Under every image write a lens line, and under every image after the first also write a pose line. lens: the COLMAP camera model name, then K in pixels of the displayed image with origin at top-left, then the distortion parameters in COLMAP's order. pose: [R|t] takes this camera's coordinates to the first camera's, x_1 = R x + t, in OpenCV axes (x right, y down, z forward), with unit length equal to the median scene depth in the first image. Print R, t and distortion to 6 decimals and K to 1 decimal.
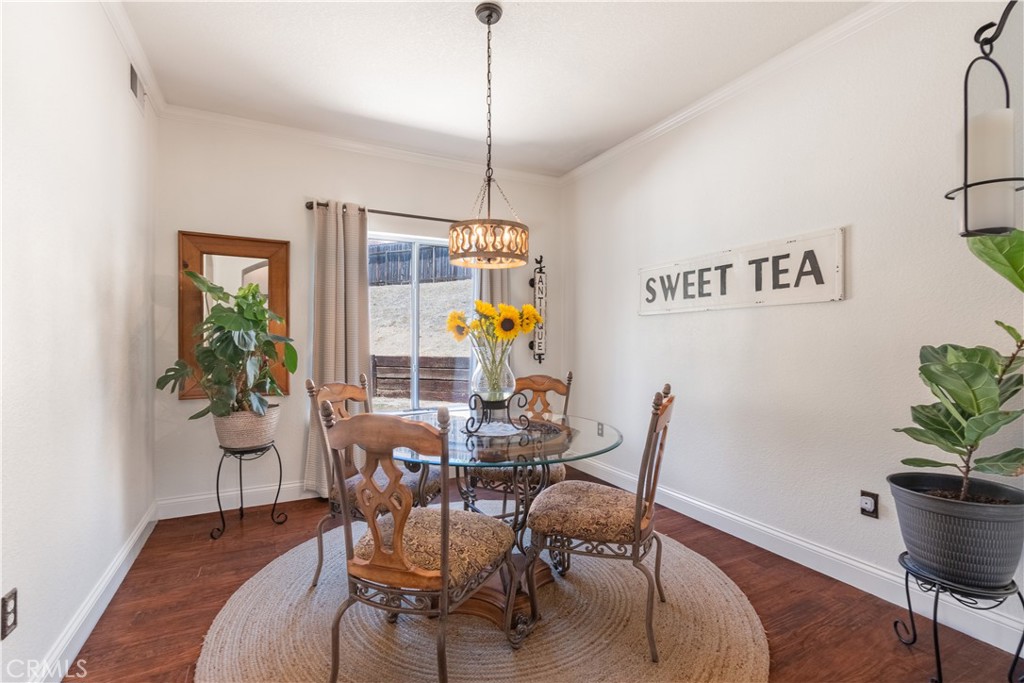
lens RADIAL K [[467.6, 0, 512.9], [0, 467.6, 342.6], [0, 0, 1]] dist [0.004325, -0.000219]
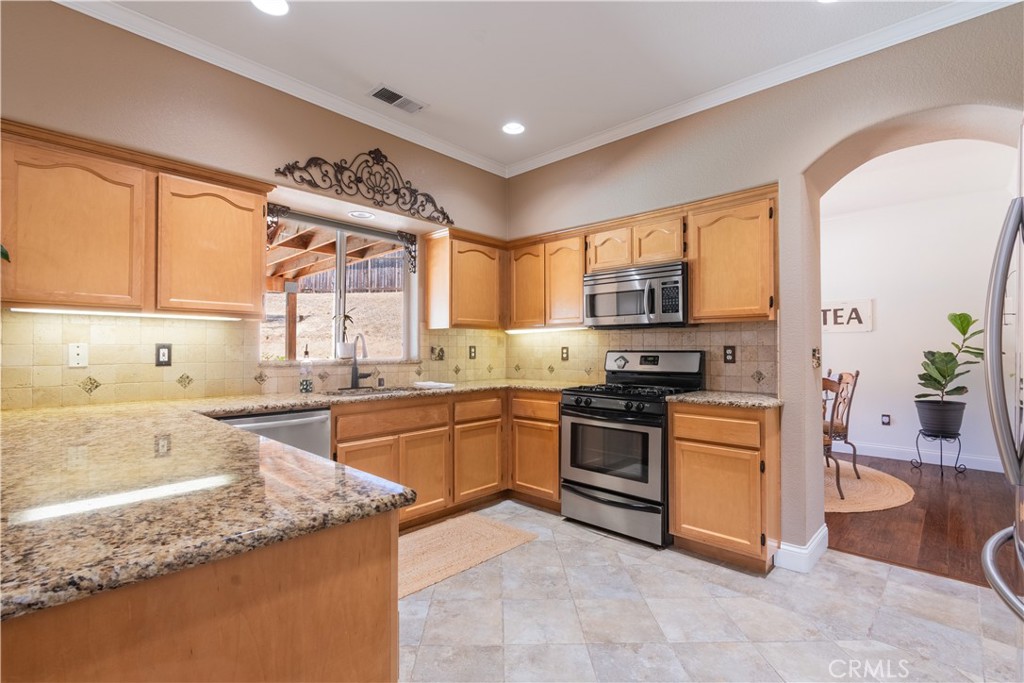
lens RADIAL K [[467.6, 0, 520.1], [0, 467.6, 344.8], [0, 0, 1]] dist [0.004325, -0.000219]
pose [[0.937690, 0.000804, 0.347473, -1.559146], [0.003793, 0.999914, -0.012550, -0.003734], [-0.347453, 0.013086, 0.937606, -0.493058]]
